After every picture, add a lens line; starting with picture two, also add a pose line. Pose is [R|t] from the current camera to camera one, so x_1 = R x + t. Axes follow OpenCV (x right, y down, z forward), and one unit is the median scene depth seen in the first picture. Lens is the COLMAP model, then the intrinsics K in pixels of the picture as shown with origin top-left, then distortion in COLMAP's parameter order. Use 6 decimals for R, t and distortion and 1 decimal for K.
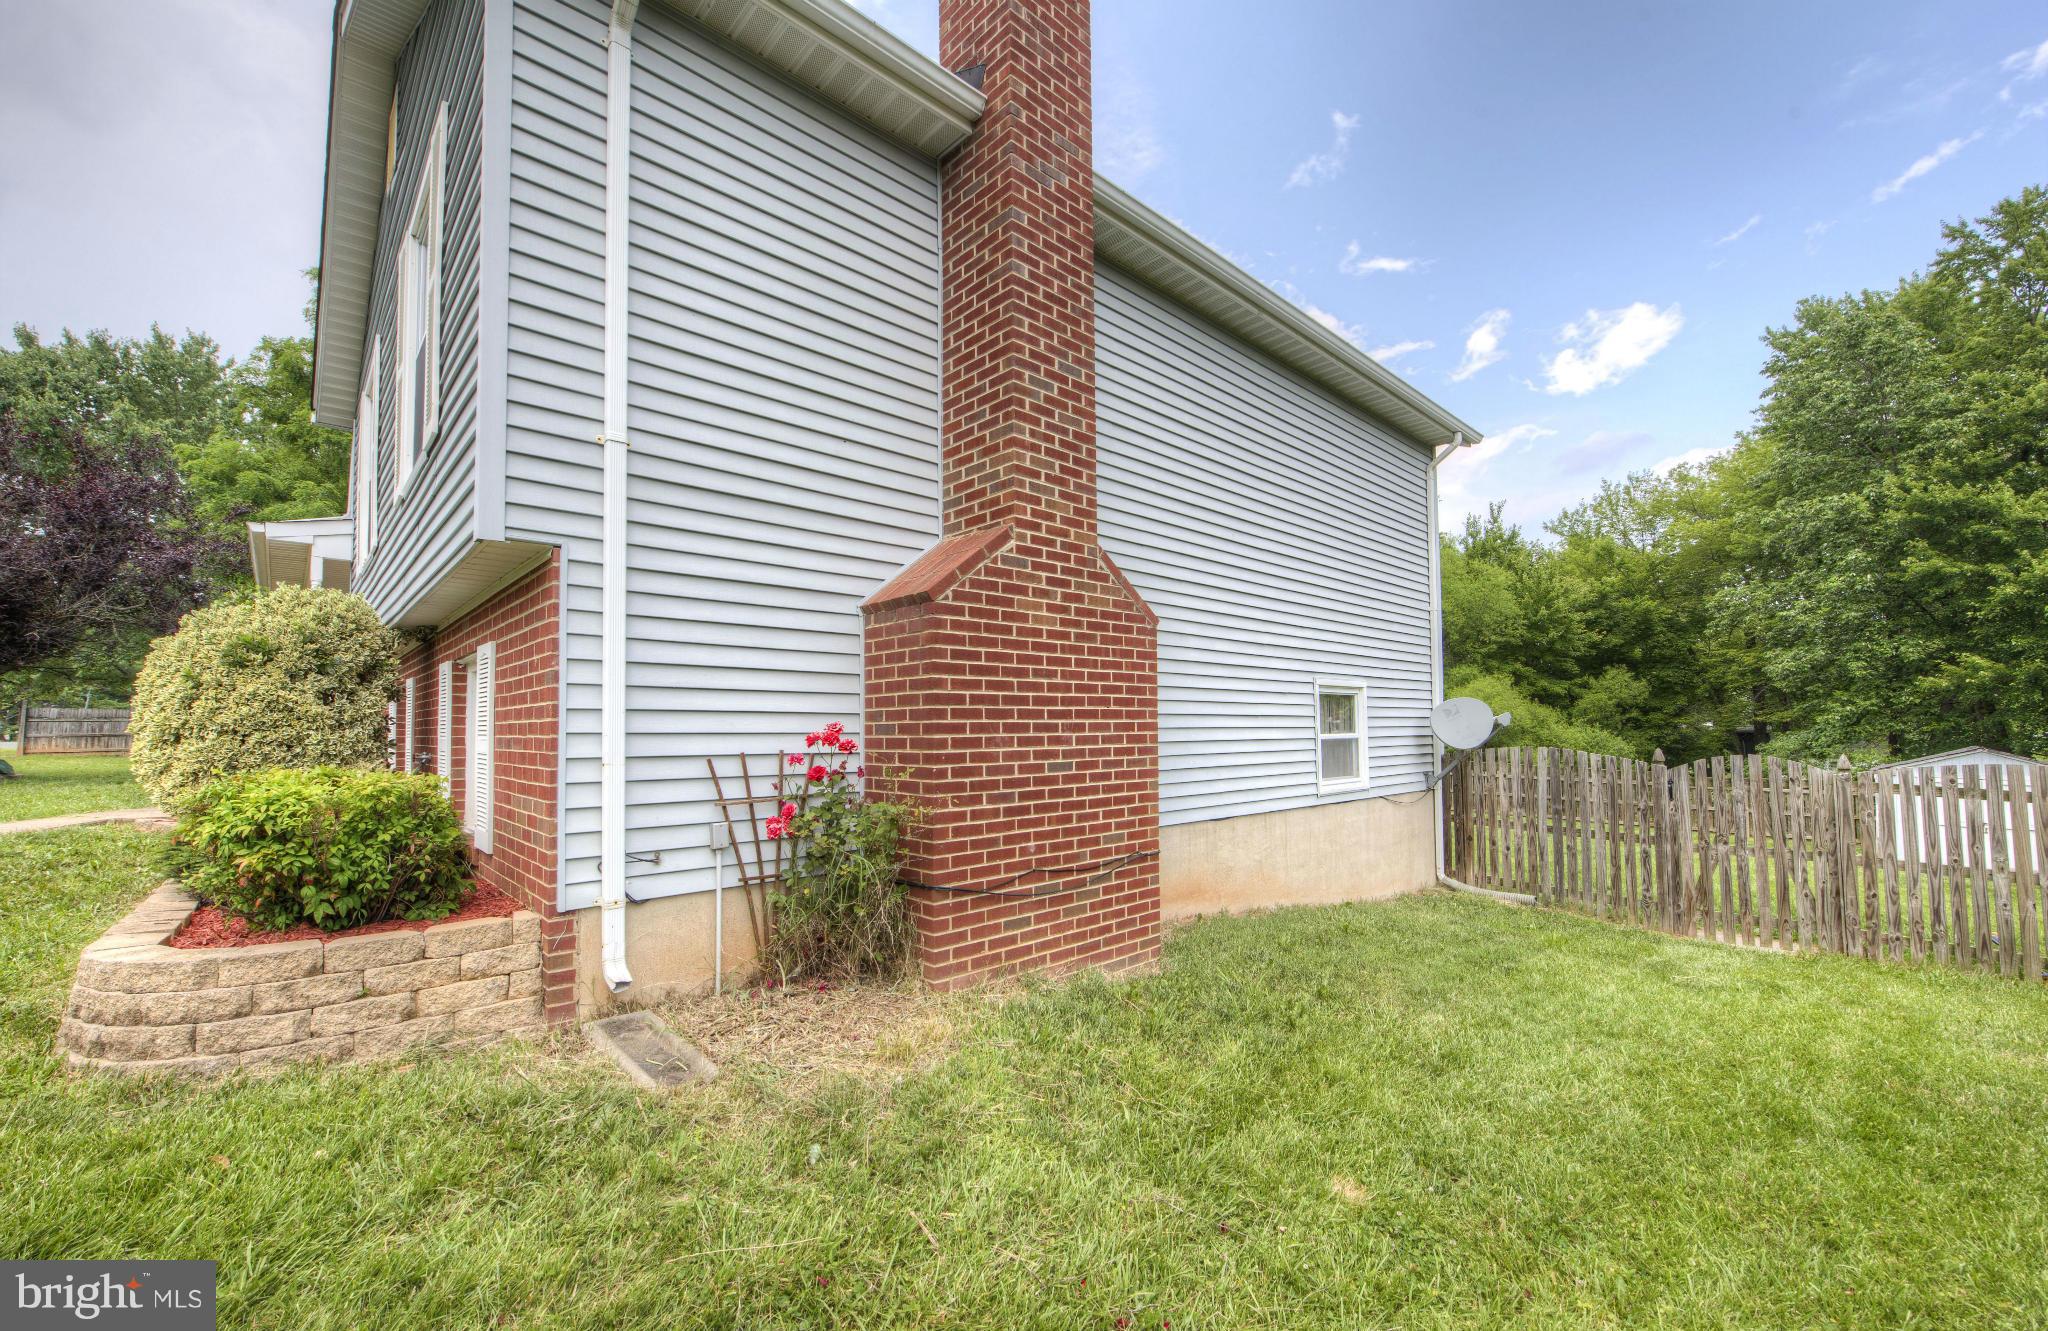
lens RADIAL K [[822.1, 0, 1042.6], [0, 822.1, 691.5], [0, 0, 1]] dist [-0.000223, 0.000555]
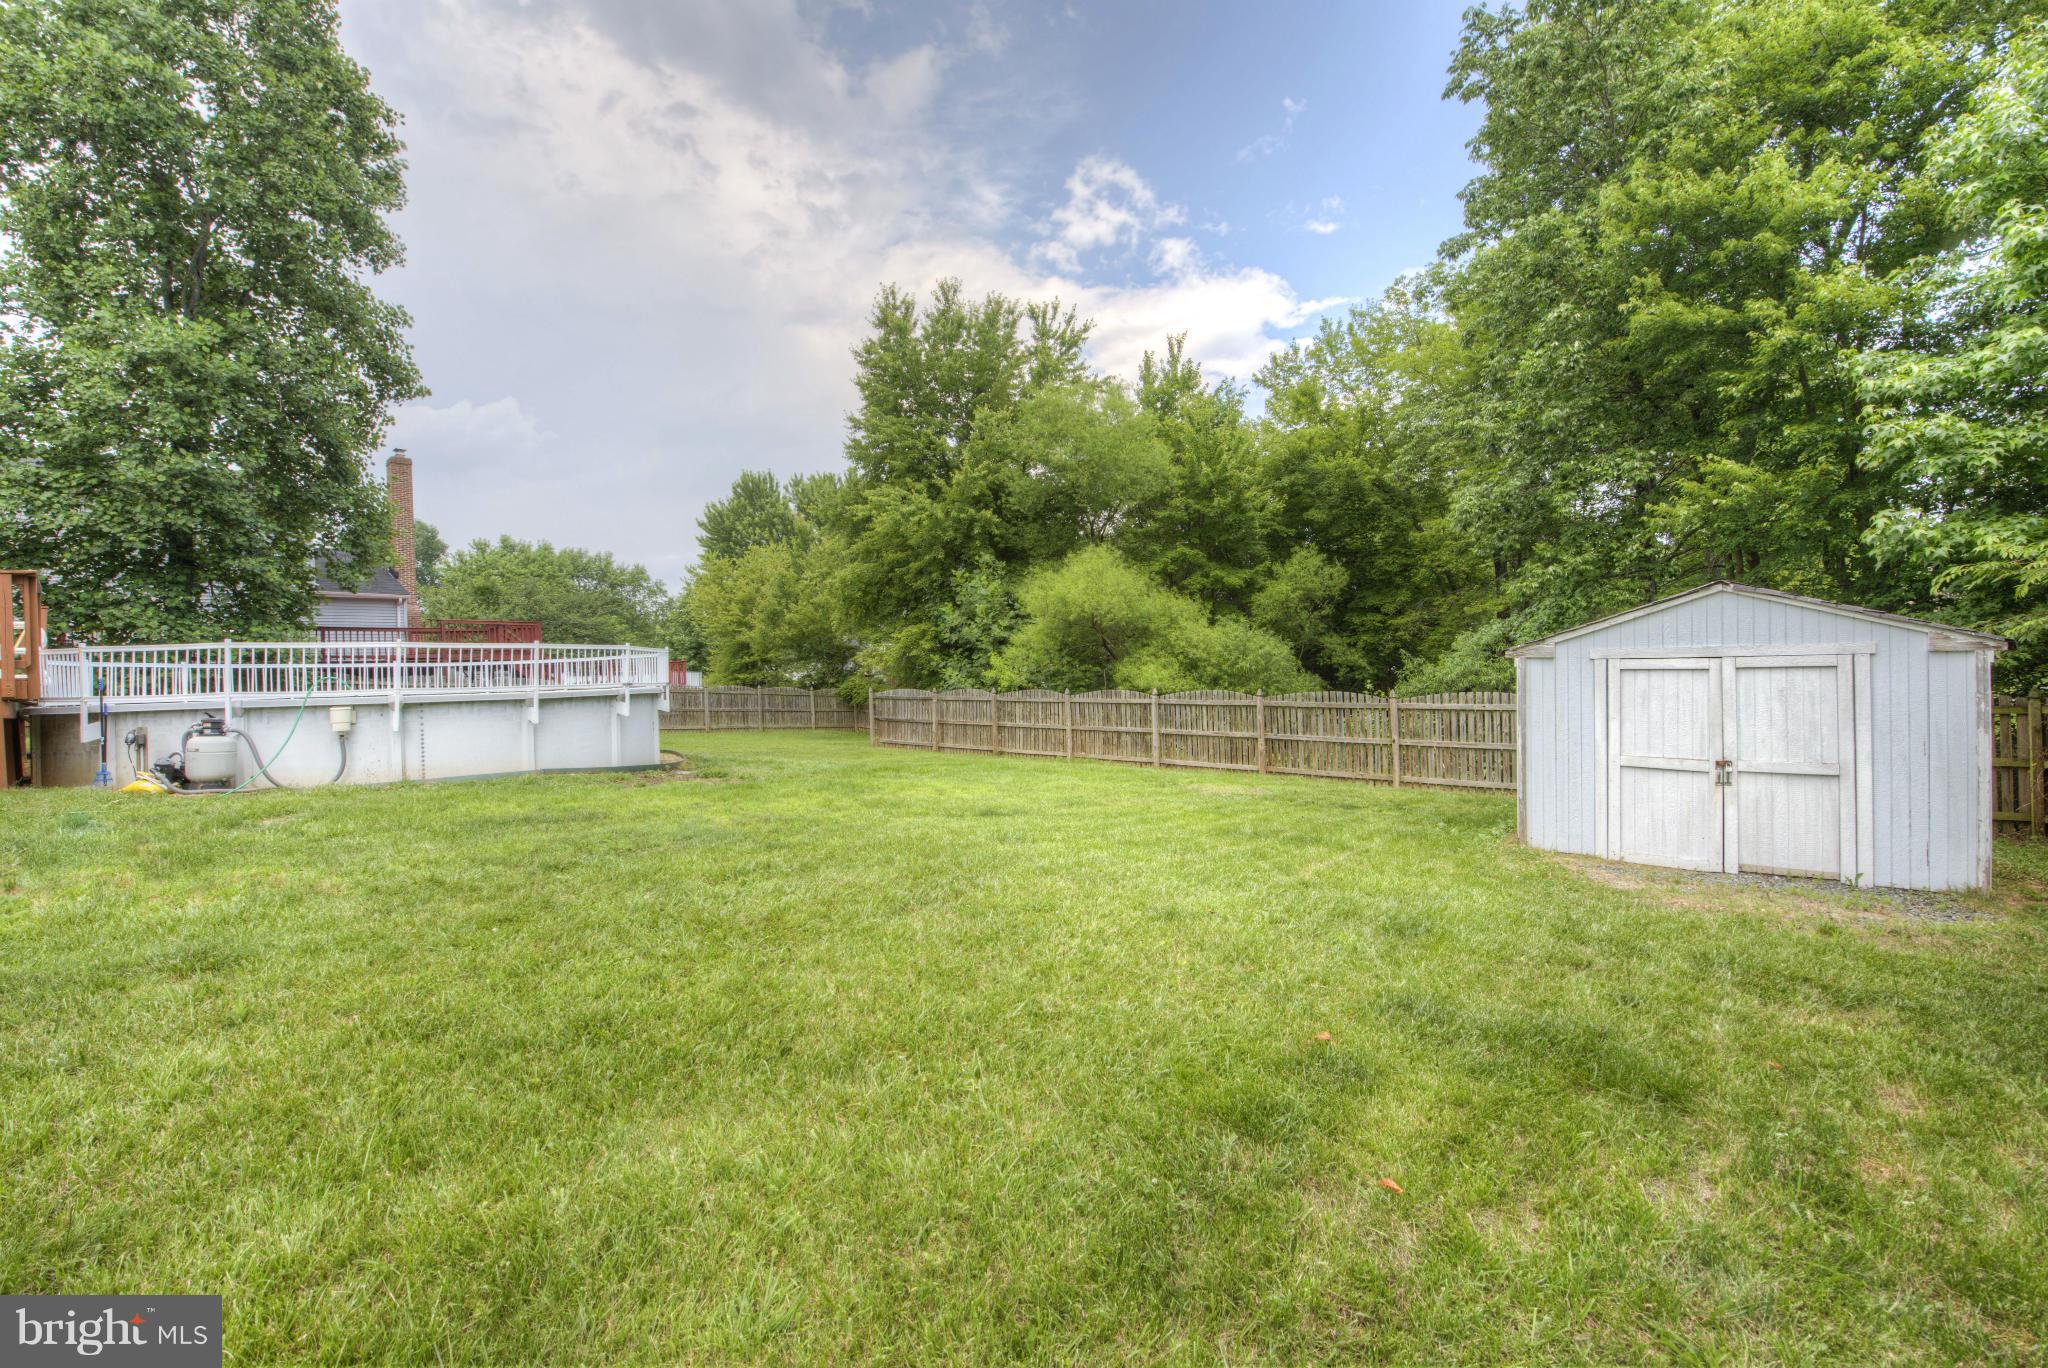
lens RADIAL K [[817.2, 0, 1024.4], [0, 817.2, 670.8], [0, 0, 1]] dist [-0.014802, 0.000117]
pose [[0.992790, -0.028143, 0.116517, 0.371292], [0.023321, 0.998822, 0.042544, 0.043744], [-0.117577, -0.039520, 0.992277, 0.317676]]
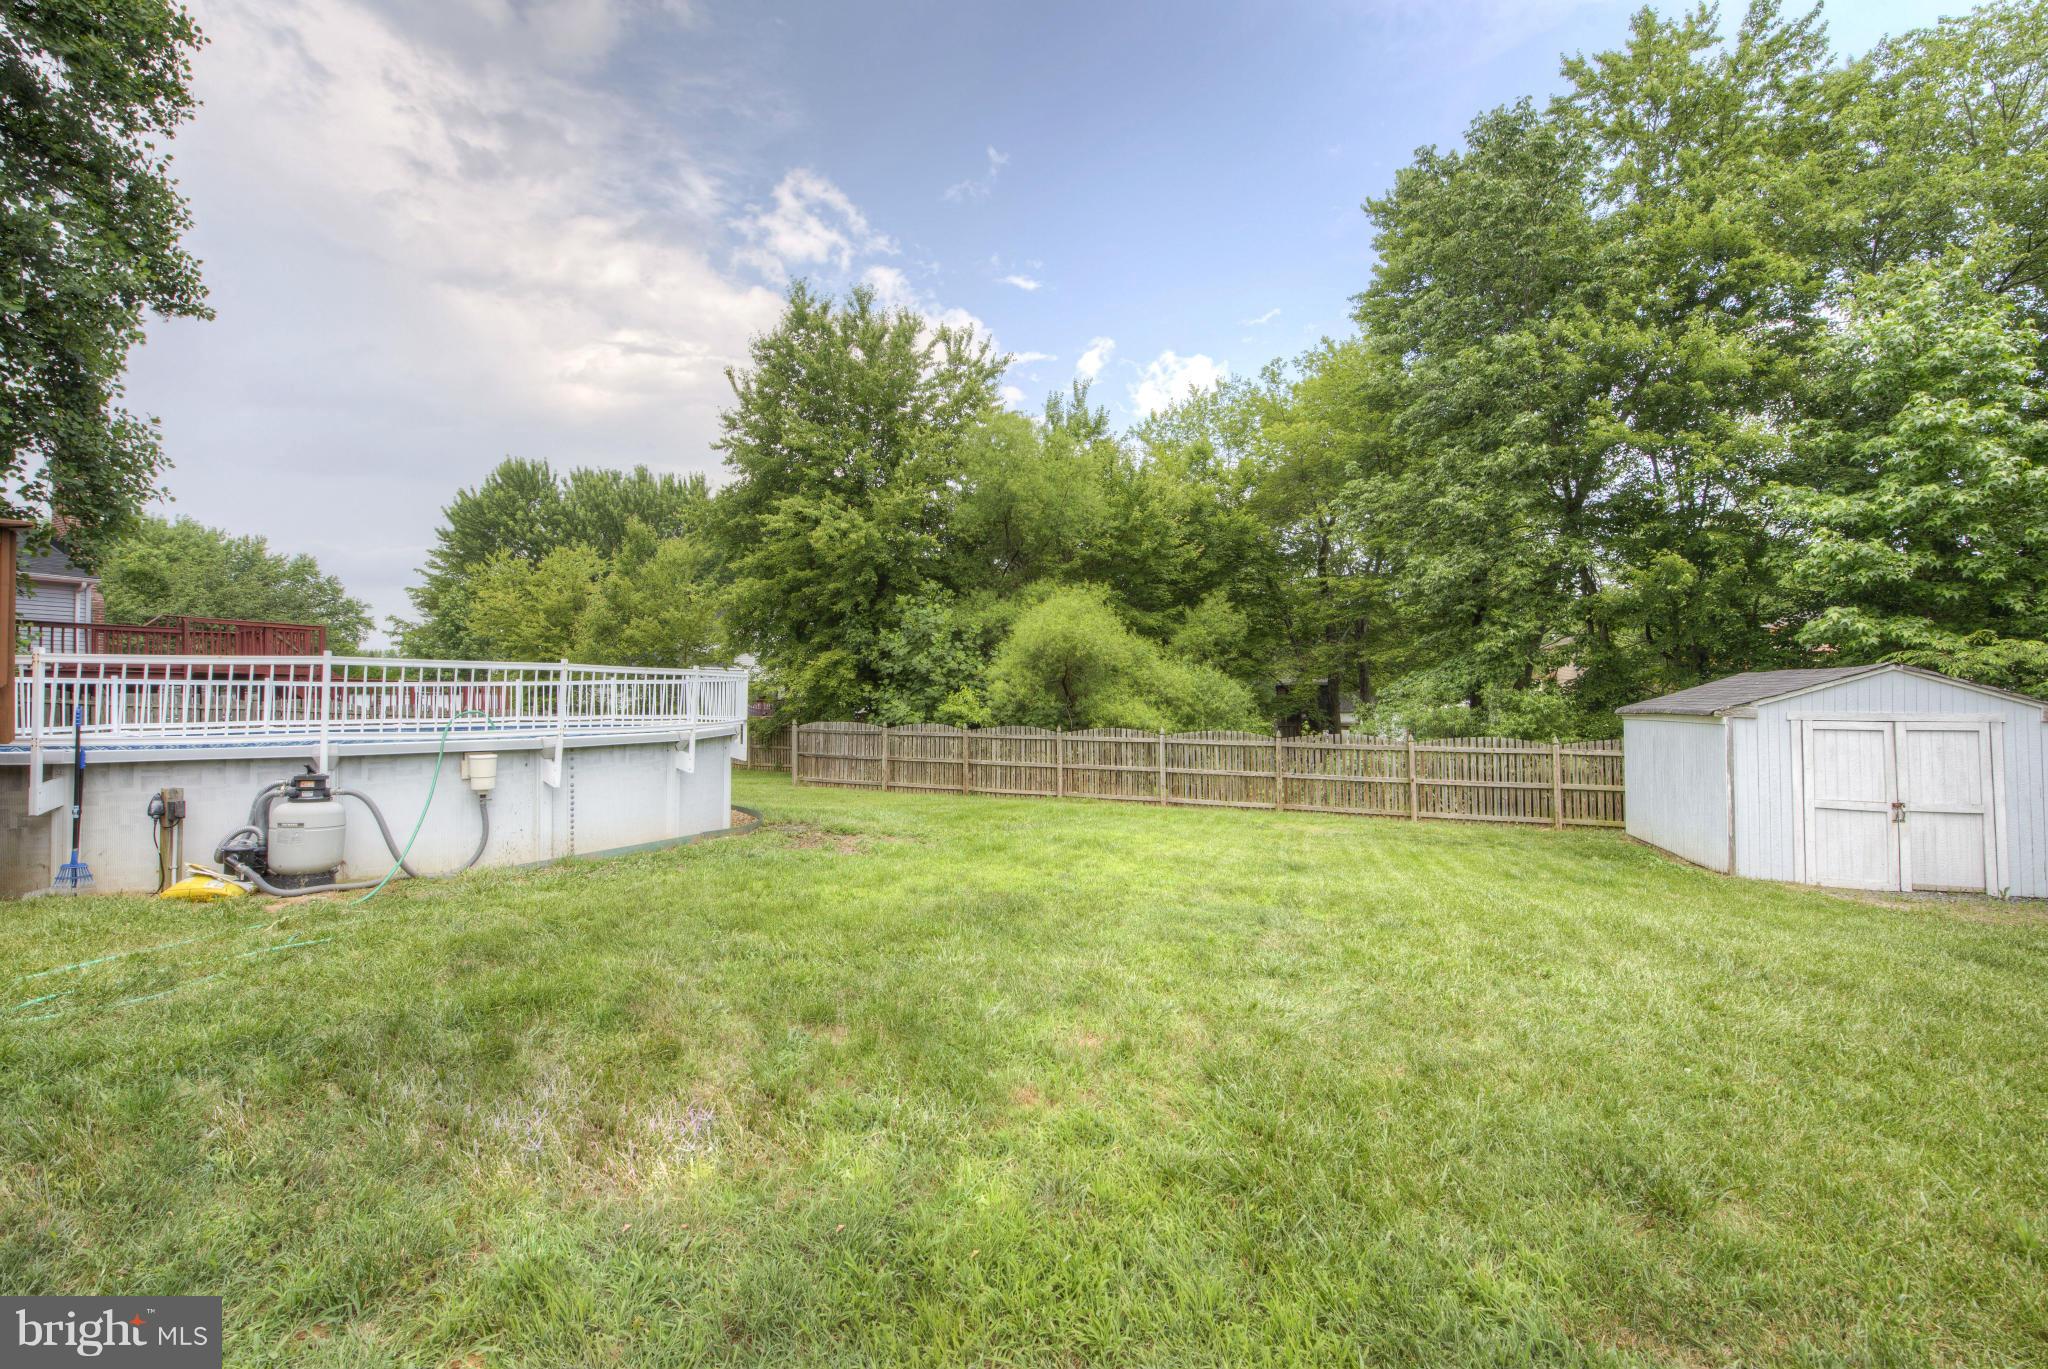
lens RADIAL K [[817.2, 0, 1021.7], [0, 817.2, 675.0], [0, 0, 1]] dist [-0.014802, 0.000117]
pose [[0.900717, 0.007912, 0.434334, 0.202964], [-0.015422, 0.999786, 0.013770, 0.038949], [-0.434133, -0.019101, 0.900646, 0.389313]]
